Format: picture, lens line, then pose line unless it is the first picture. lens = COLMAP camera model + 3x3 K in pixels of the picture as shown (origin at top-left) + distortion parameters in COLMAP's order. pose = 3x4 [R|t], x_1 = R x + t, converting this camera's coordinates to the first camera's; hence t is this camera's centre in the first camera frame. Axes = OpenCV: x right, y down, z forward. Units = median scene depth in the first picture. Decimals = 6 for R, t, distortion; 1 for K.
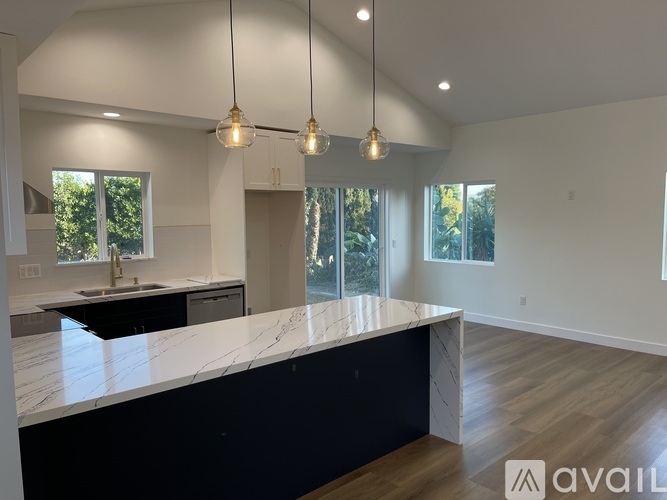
lens RADIAL K [[505.5, 0, 333.5], [0, 505.5, 250.0], [0, 0, 1]] dist [0.007246, -0.003953]
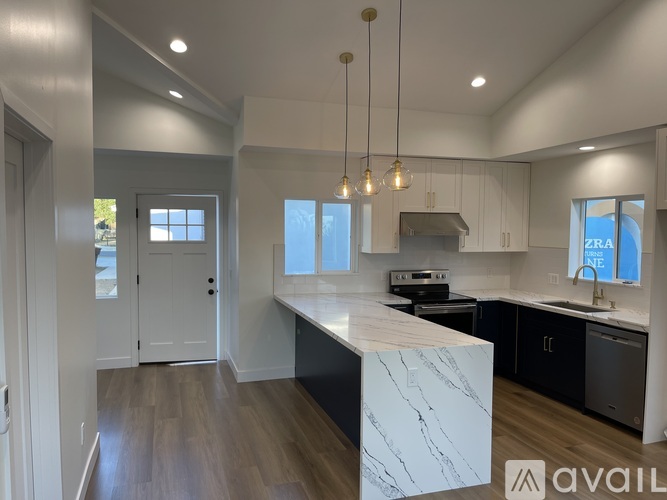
lens RADIAL K [[505.5, 0, 333.5], [0, 505.5, 250.0], [0, 0, 1]] dist [0.007246, -0.003953]
pose [[-0.409965, 0.048752, -0.910798, 0.943106], [-0.071911, 0.993735, 0.085559, -0.117701], [0.909262, 0.100572, -0.403890, 1.129343]]
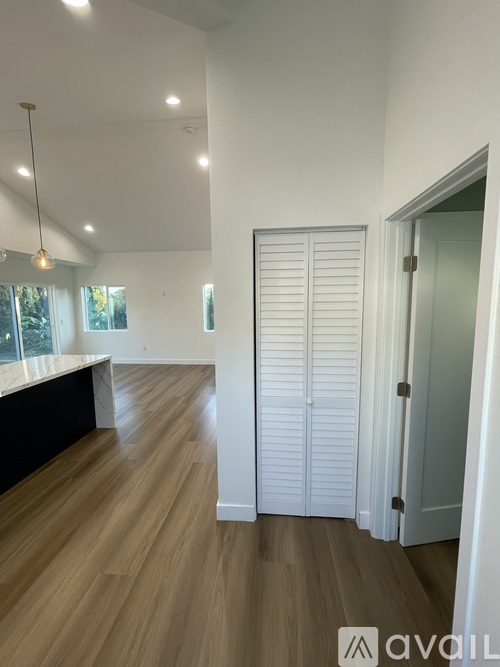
lens RADIAL K [[274.4, 0, 250.0], [0, 274.4, 333.5], [0, 0, 1]] dist [-0.000622, -0.000096]
pose [[0.746315, -0.076258, 0.661210, -0.016937], [0.053421, 0.997073, 0.054696, 0.009959], [-0.663445, -0.005498, 0.748205, -0.065200]]
